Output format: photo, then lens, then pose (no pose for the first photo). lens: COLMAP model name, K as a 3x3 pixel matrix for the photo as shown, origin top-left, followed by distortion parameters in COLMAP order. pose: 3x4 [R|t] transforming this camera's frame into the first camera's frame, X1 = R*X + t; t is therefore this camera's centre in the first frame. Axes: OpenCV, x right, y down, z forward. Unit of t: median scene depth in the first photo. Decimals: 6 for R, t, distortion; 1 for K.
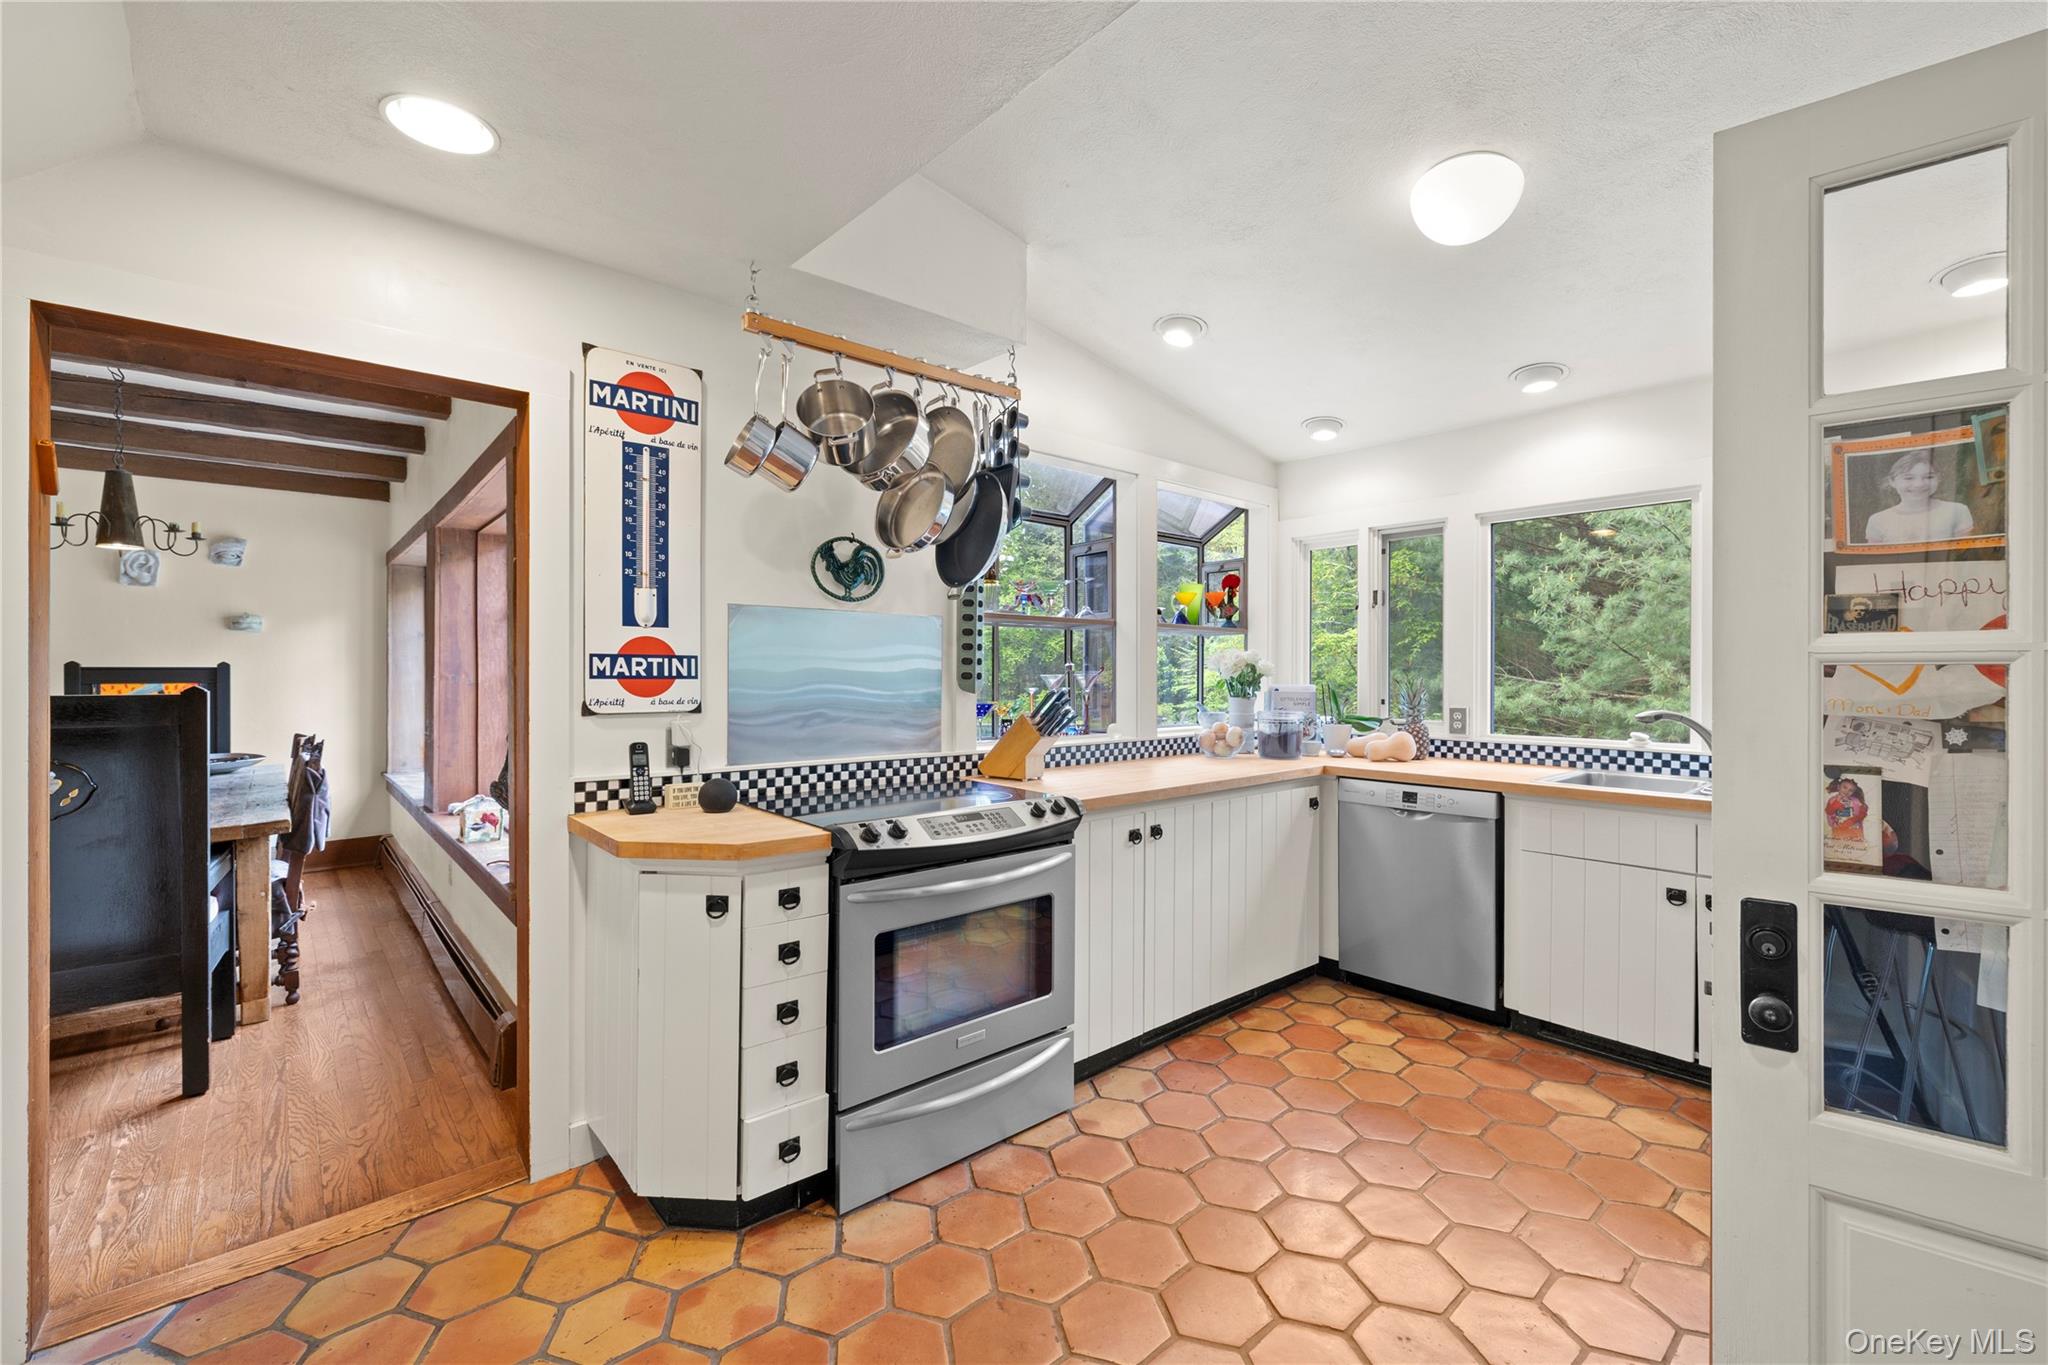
lens RADIAL K [[876.9, 0, 1028.8], [0, 876.9, 681.7], [0, 0, 1]] dist [0.002173, -0.000316]
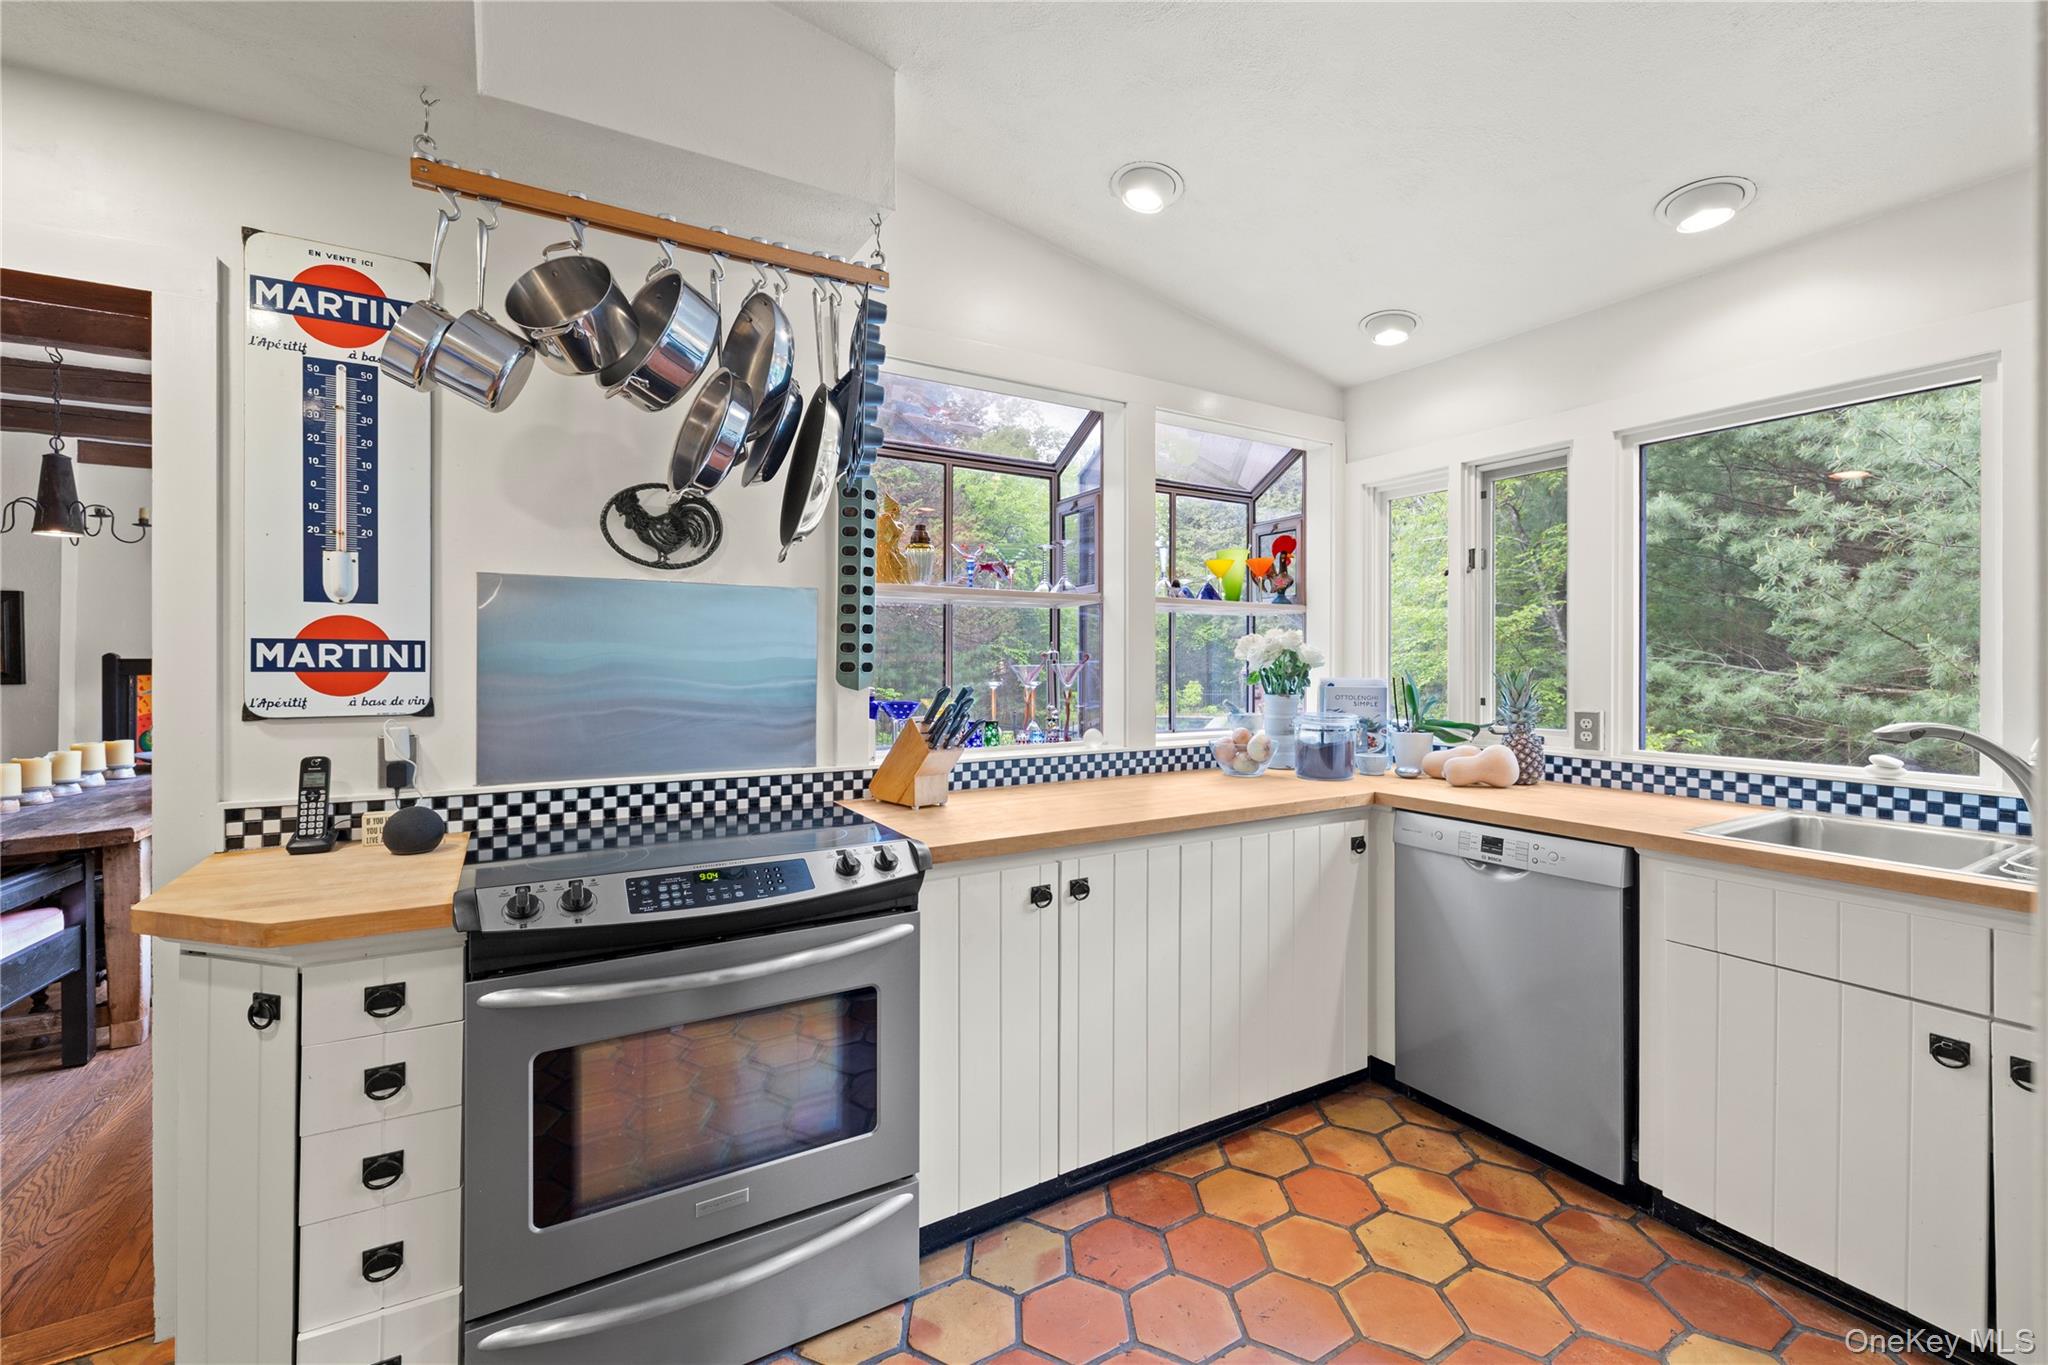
lens RADIAL K [[876.9, 0, 1027.2], [0, 876.9, 671.0], [0, 0, 1]] dist [0.002173, -0.000316]
pose [[0.982851, -0.000147, -0.184404, 0.223640], [-0.000044, 0.999999, -0.001031, -0.002461], [0.184404, 0.001021, 0.982850, 0.288959]]
